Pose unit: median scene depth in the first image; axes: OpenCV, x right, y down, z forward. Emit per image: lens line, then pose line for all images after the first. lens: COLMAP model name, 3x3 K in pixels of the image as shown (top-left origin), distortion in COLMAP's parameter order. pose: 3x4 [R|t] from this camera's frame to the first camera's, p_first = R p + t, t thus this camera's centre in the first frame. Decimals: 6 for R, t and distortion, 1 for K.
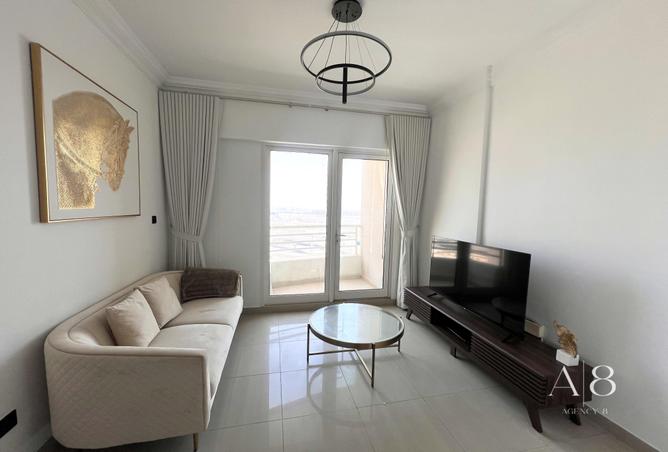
lens RADIAL K [[262.7, 0, 332.8], [0, 262.7, 224.3], [0, 0, 1]] dist [0.008201, 0.000032]
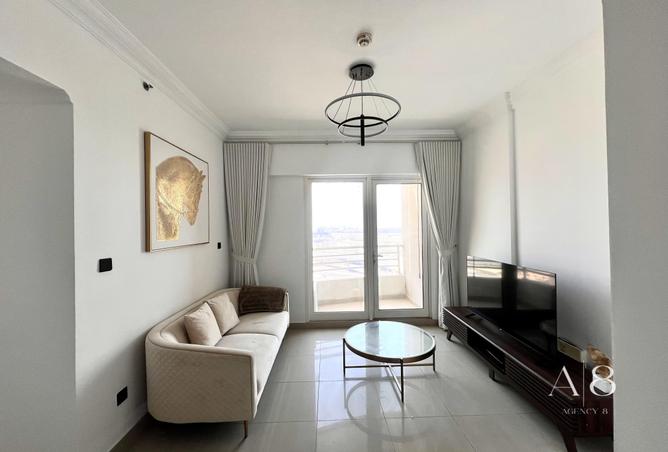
lens RADIAL K [[262.7, 0, 334.1], [0, 262.7, 223.7], [0, 0, 1]] dist [0.008201, 0.000032]
pose [[0.980828, -0.037912, -0.191150, 0.095288], [0.023471, 0.996735, -0.077255, -0.013506], [0.193455, 0.071287, 0.978516, -0.116019]]
